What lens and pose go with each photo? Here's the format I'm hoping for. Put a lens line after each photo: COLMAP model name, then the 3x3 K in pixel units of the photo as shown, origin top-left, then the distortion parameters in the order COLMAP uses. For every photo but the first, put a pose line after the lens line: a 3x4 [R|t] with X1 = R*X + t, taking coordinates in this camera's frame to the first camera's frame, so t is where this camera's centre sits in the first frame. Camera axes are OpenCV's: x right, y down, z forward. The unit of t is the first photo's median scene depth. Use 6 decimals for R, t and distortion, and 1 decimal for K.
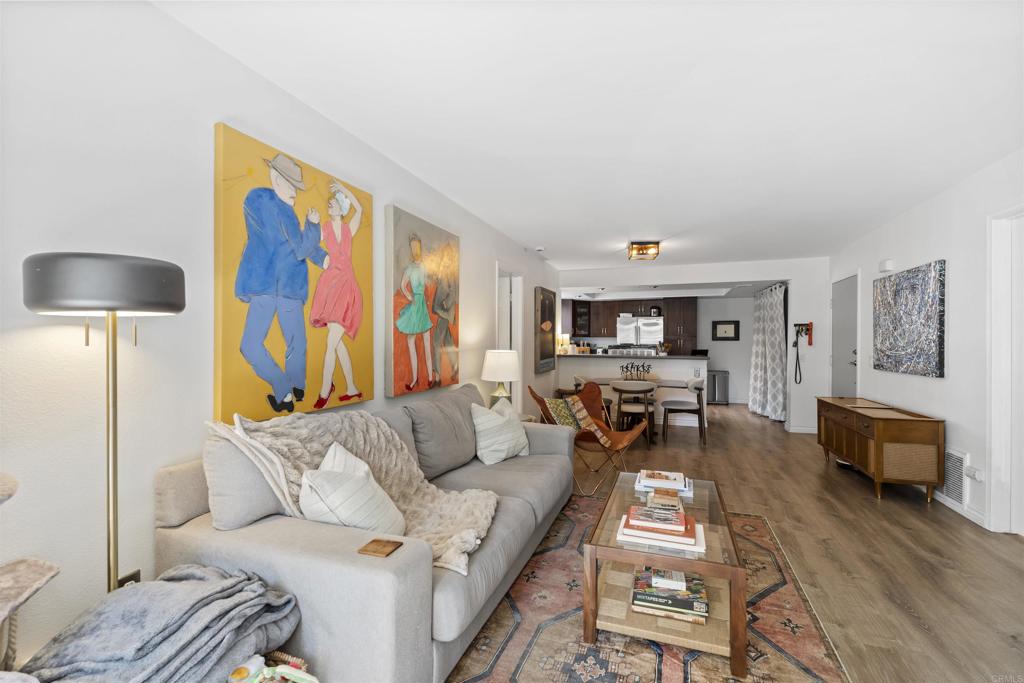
lens RADIAL K [[449.6, 0, 514.3], [0, 449.6, 343.2], [0, 0, 1]] dist [-0.004347, 0.000027]
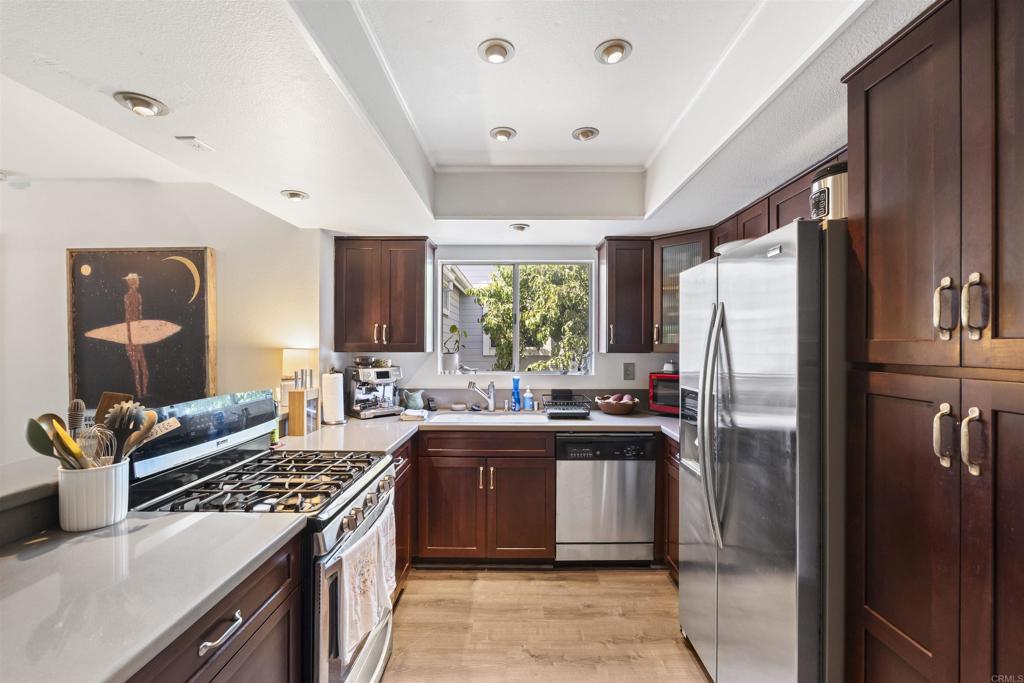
lens RADIAL K [[449.6, 0, 507.8], [0, 449.6, 344.0], [0, 0, 1]] dist [-0.004347, 0.000027]
pose [[0.320777, -0.002805, -0.947151, 1.202666], [-0.005508, 0.999973, -0.004826, -0.054559], [0.947139, 0.006765, 0.320753, 2.422455]]
